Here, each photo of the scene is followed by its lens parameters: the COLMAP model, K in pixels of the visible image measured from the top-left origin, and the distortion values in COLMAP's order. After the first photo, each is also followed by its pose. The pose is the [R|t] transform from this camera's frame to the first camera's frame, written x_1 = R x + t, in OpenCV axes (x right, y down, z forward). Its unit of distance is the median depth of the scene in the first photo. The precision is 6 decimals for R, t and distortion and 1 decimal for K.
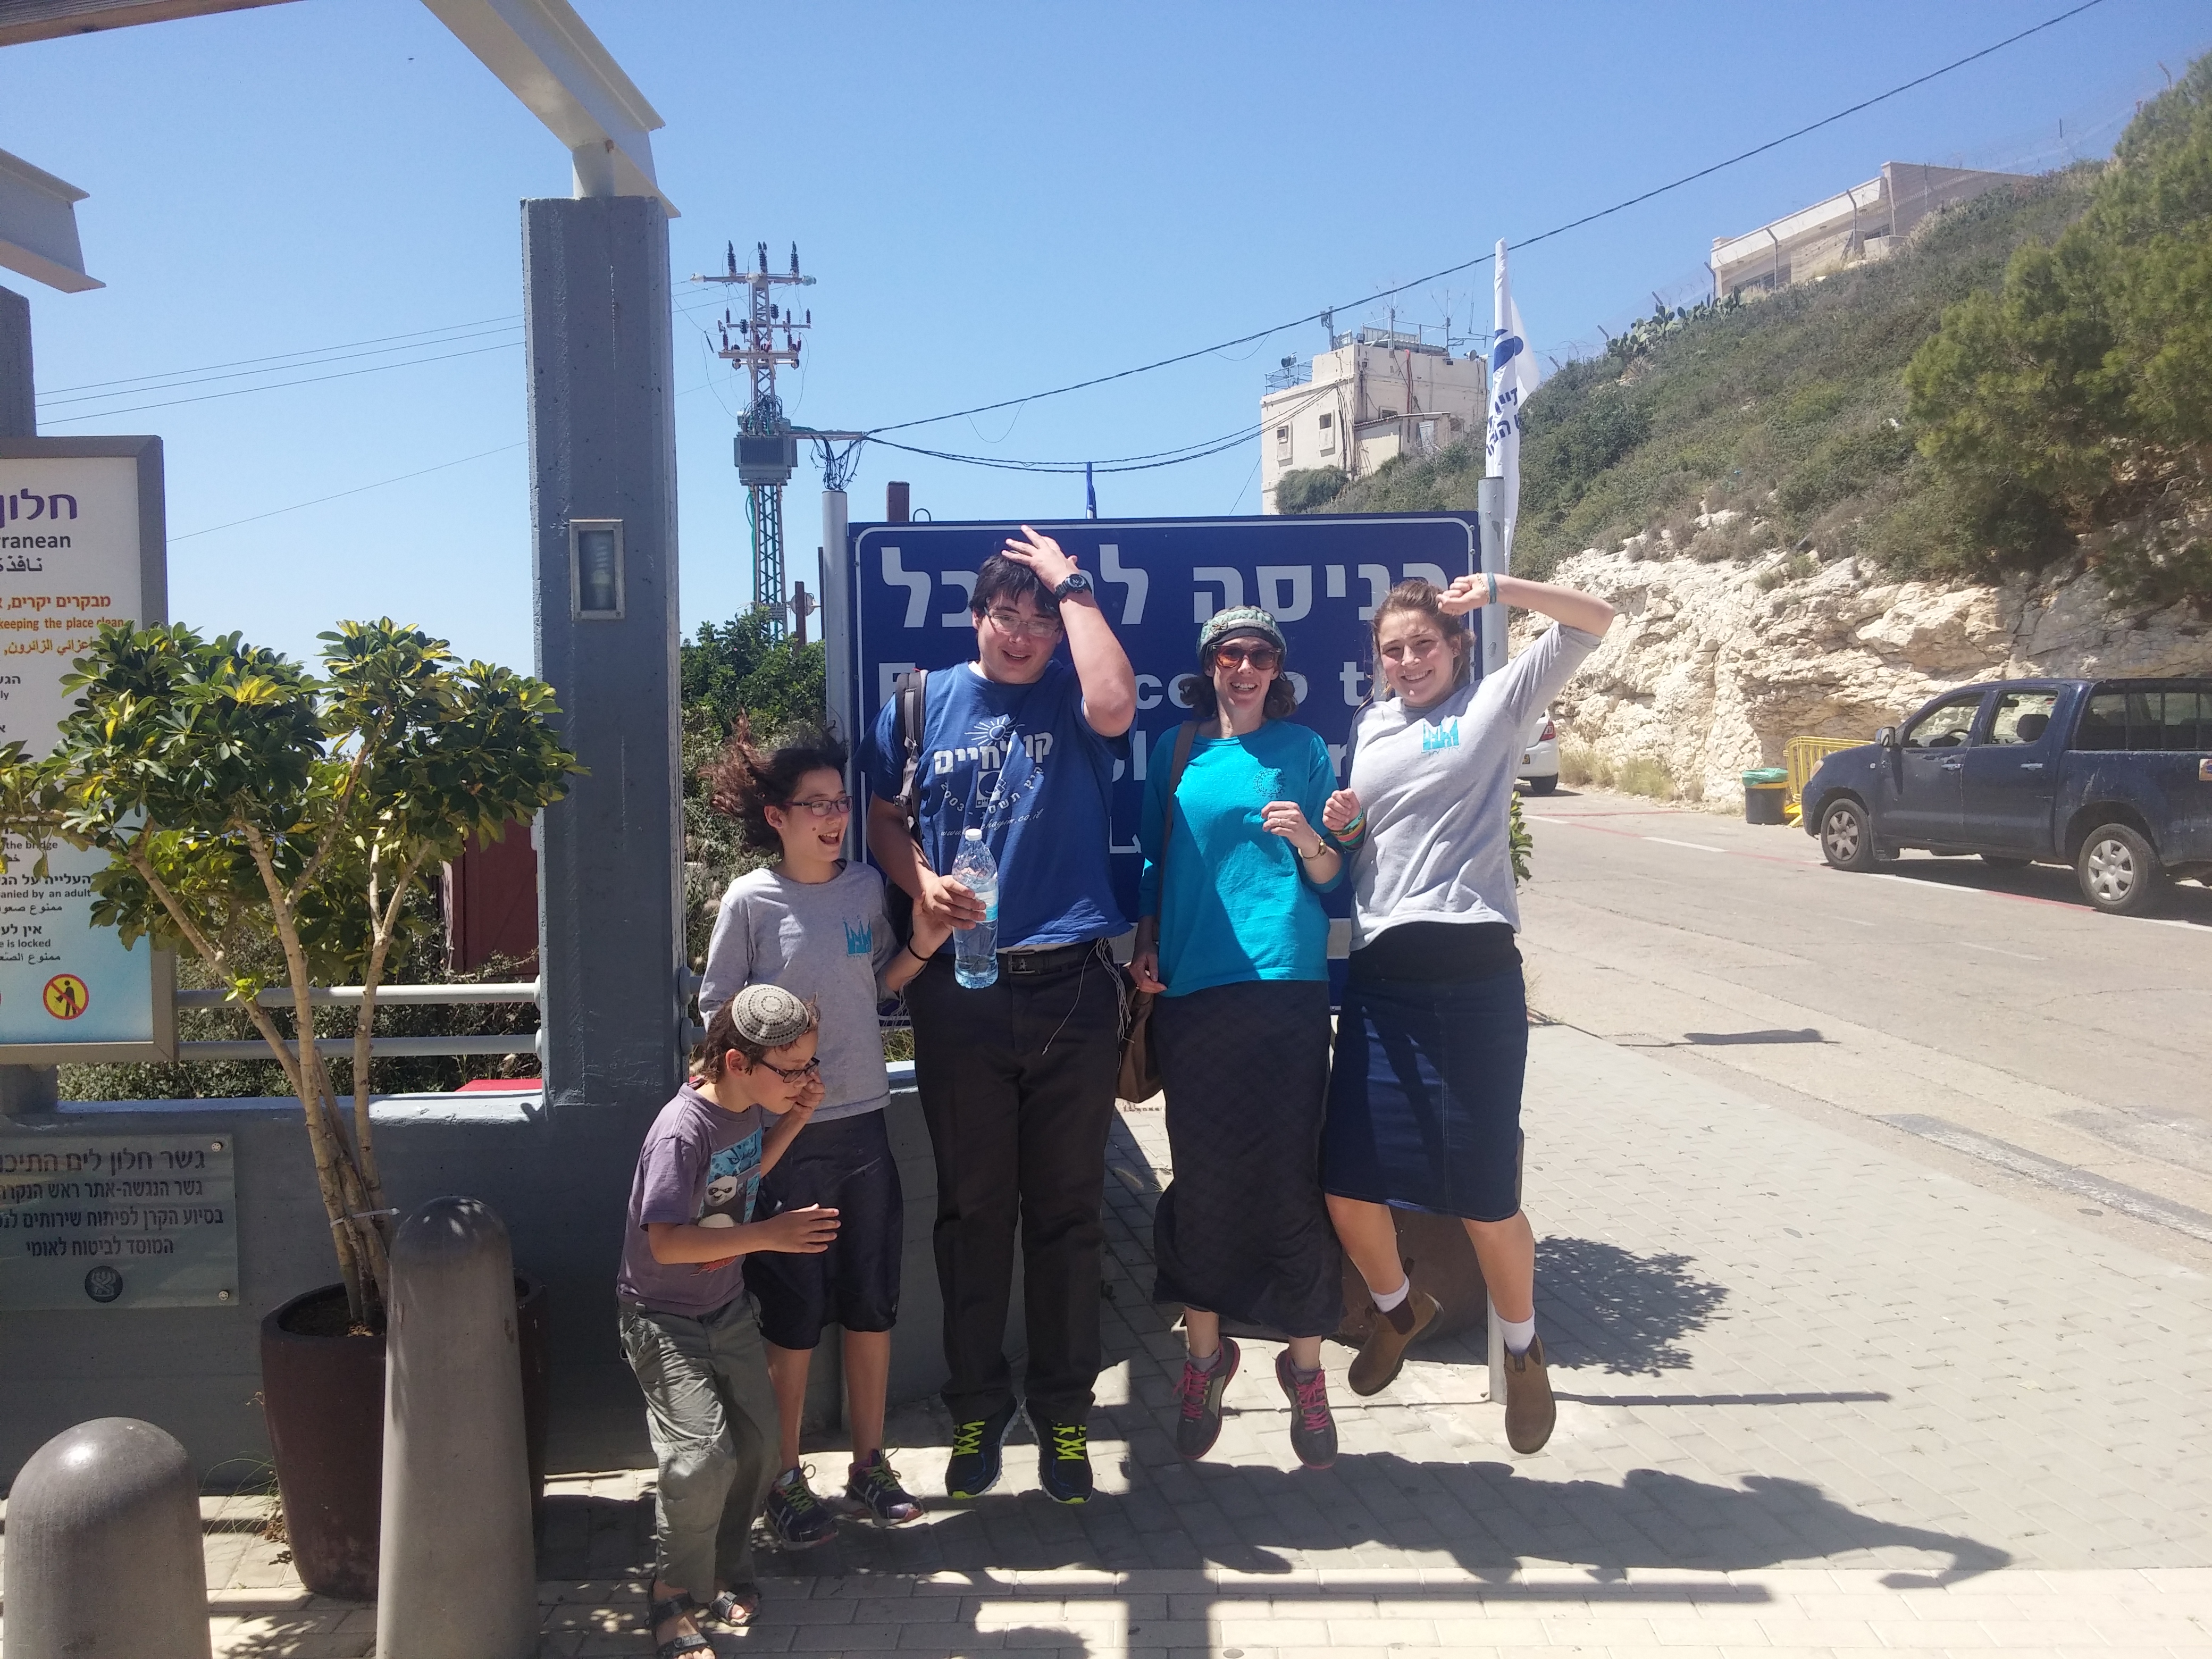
lens RADIAL K [[1833.6, 0, 1112.3], [0, 1833.6, 844.2], [0, 0, 1]] dist [0.094030, -0.113742]
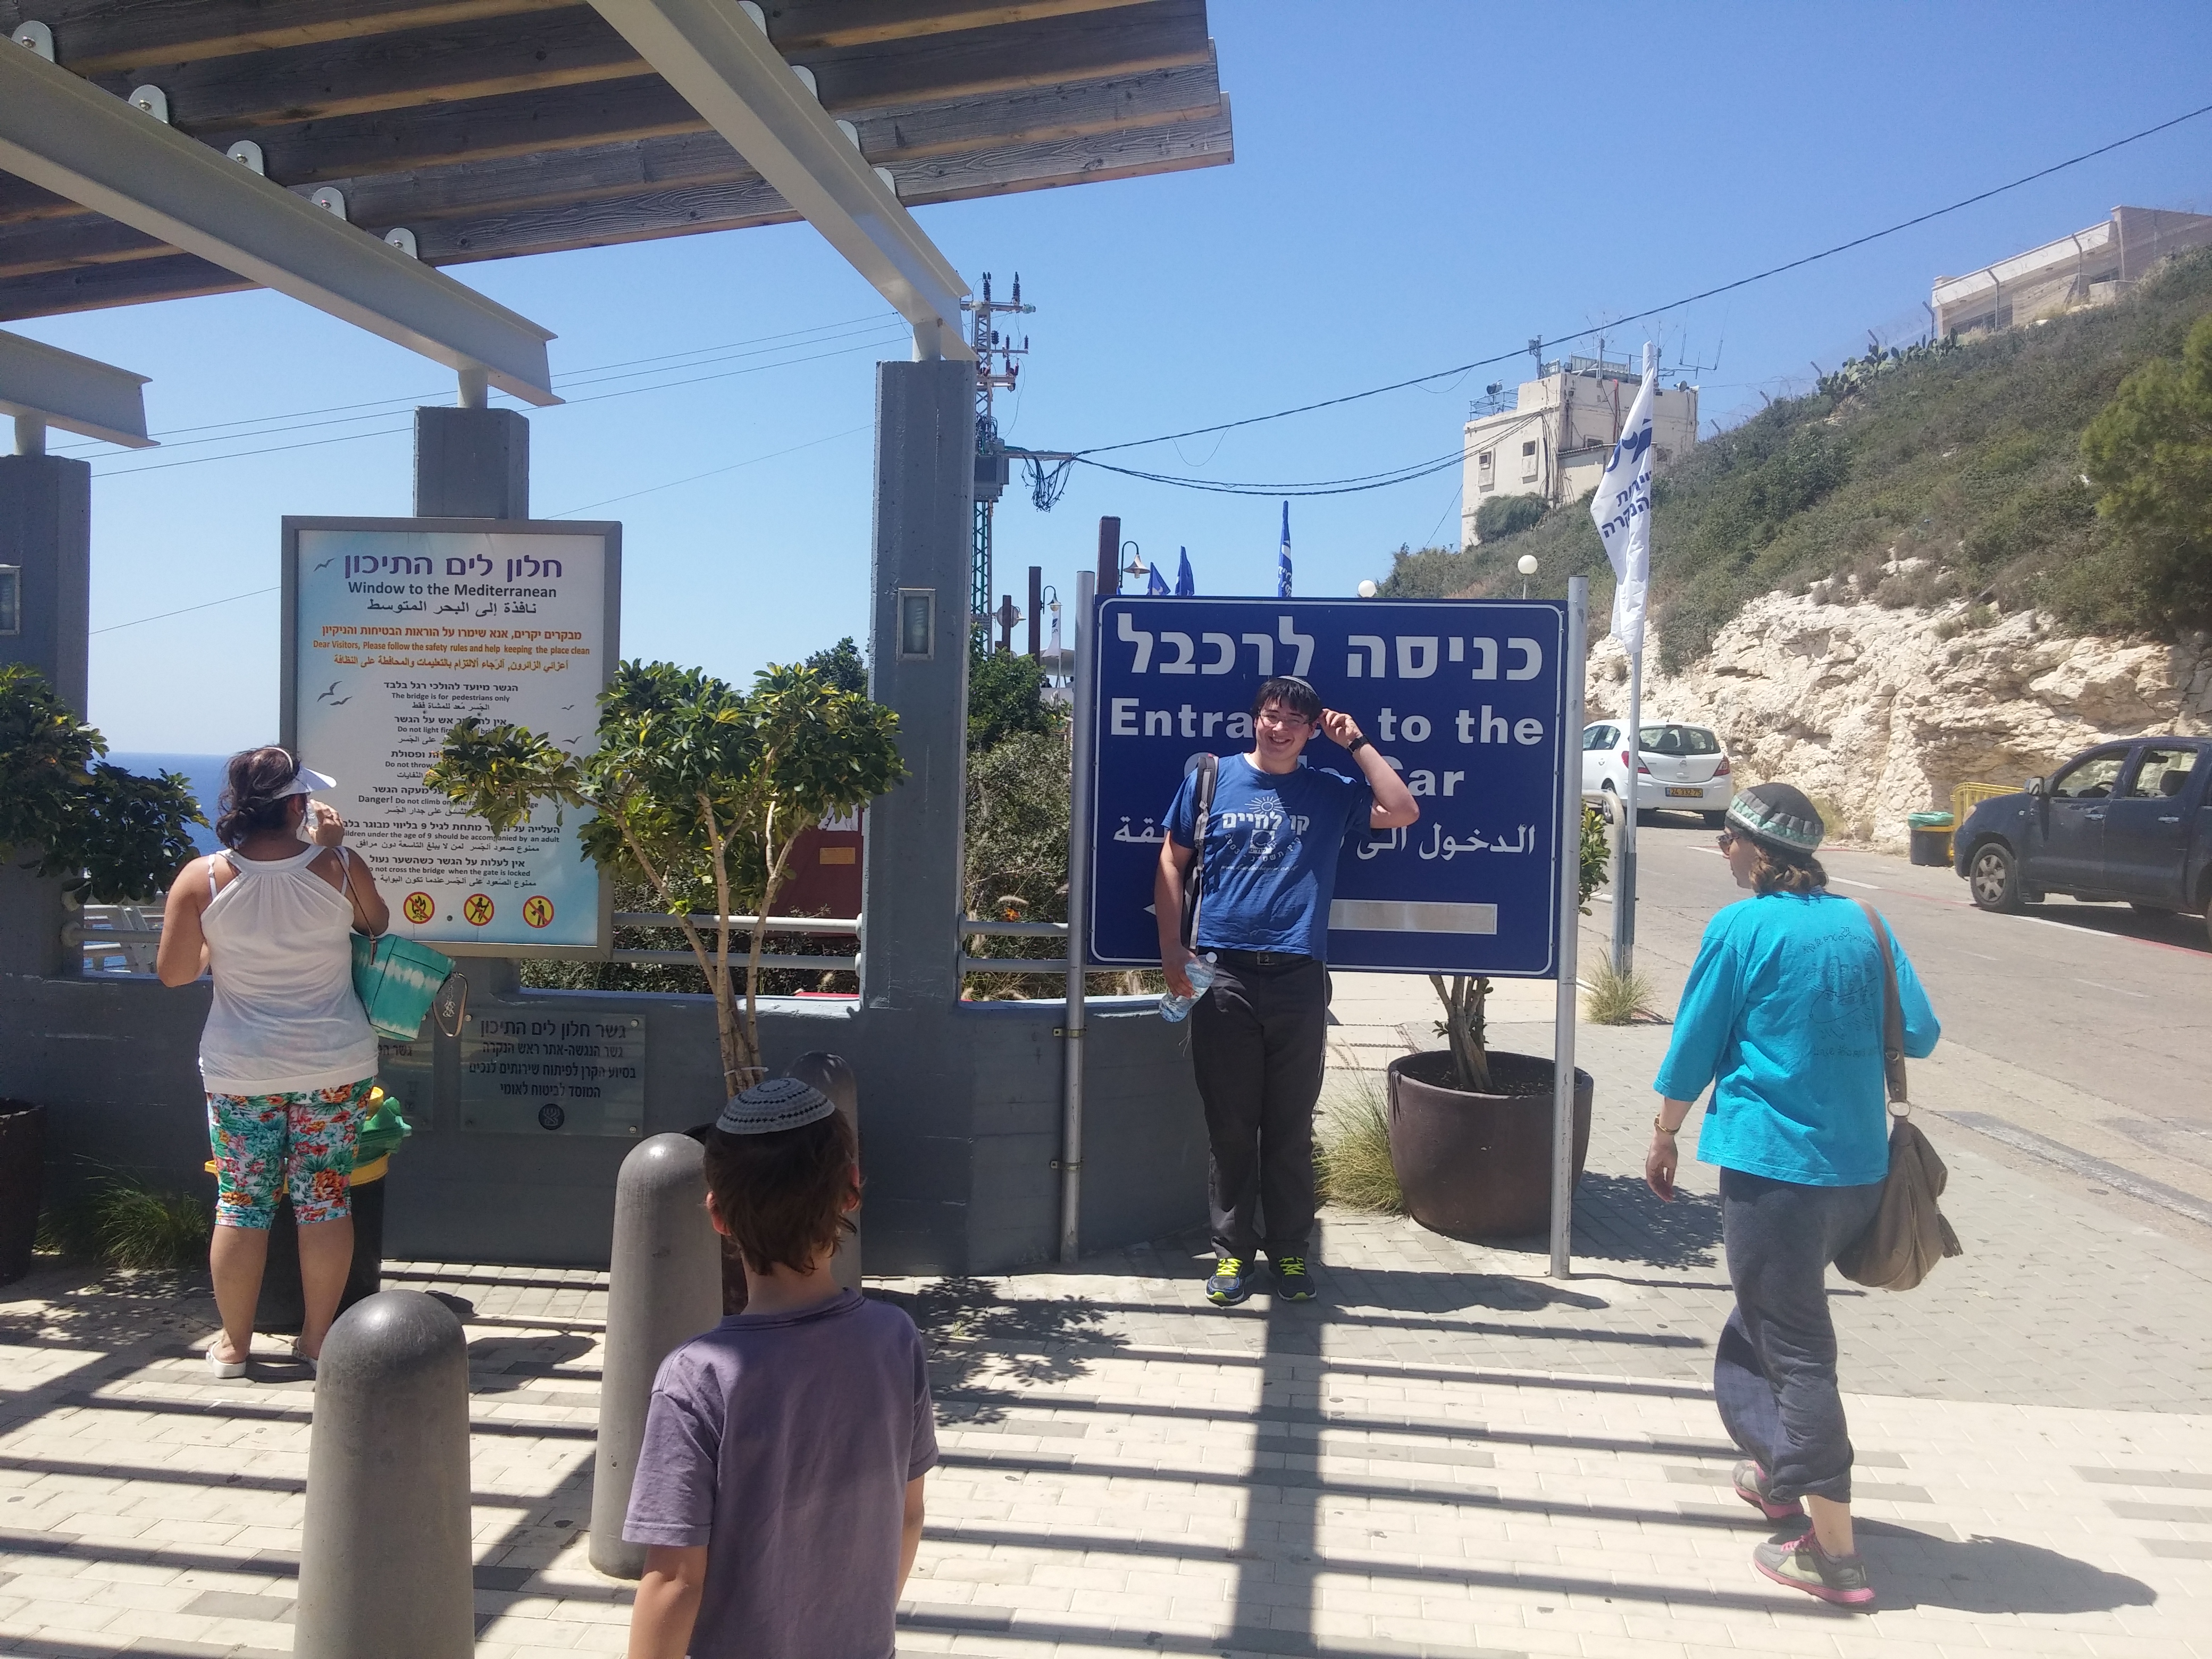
lens RADIAL K [[1842.4, 0, 1115.4], [0, 1842.4, 795.3], [0, 0, 1]] dist [0.080654, -0.081432]
pose [[0.993998, 0.043427, -0.100411, 0.011340], [-0.046746, 0.998427, -0.030944, 0.011631], [0.098909, 0.035452, 0.994465, -0.266074]]
